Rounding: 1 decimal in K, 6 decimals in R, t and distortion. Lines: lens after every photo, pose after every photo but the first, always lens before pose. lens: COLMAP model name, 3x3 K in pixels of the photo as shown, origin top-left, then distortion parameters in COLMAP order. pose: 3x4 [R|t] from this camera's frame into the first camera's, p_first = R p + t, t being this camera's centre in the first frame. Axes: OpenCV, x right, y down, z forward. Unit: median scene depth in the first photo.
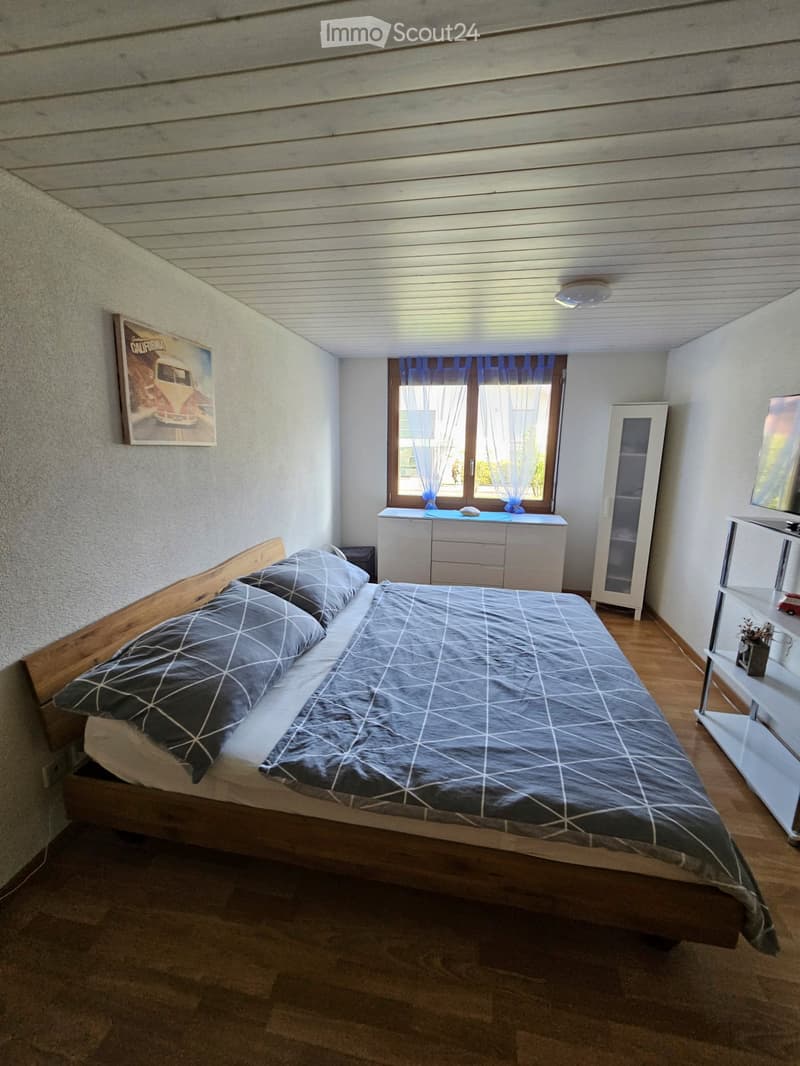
lens RADIAL K [[434.4, 0, 400.0], [0, 434.4, 533.0], [0, 0, 1]] dist [0.002108, 0.000285]
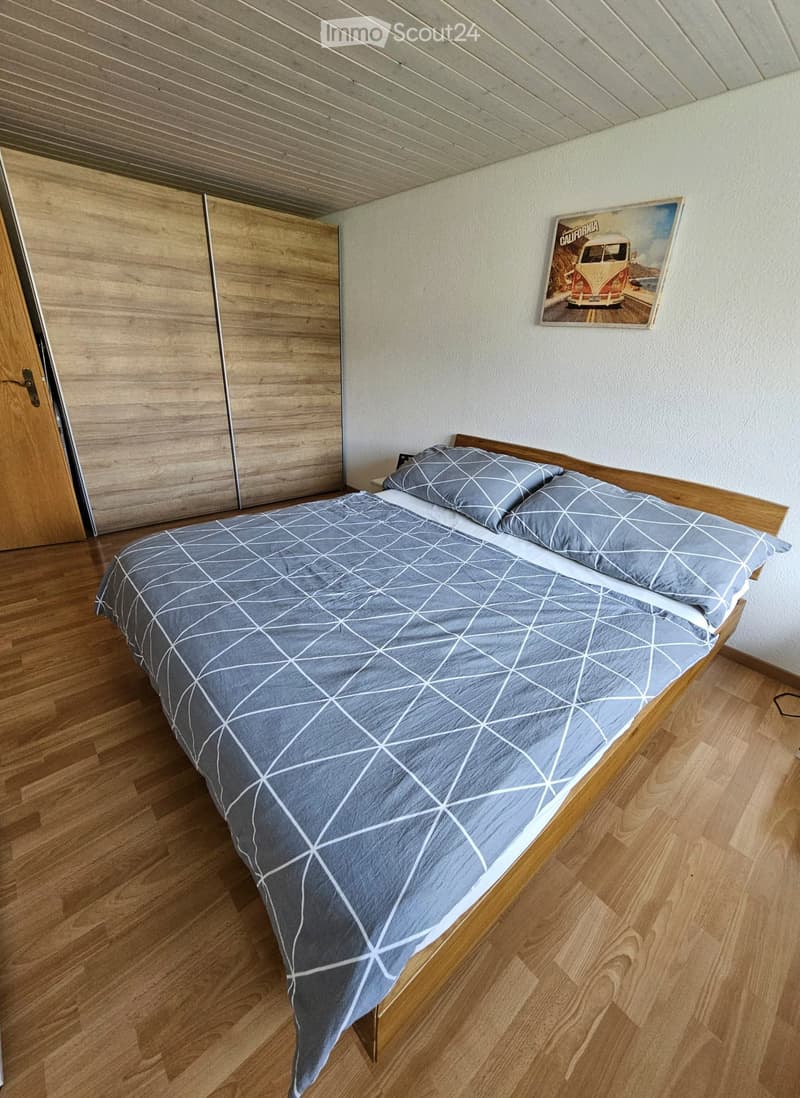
lens RADIAL K [[461.1, 0, 424.0], [0, 461.1, 551.0], [0, 0, 1]] dist [-0.000246, -0.000056]
pose [[-0.596331, 0.288270, -0.749192, 0.721701], [-0.221733, 0.837833, 0.498868, -0.208272], [0.771507, 0.463612, -0.435708, 1.388797]]
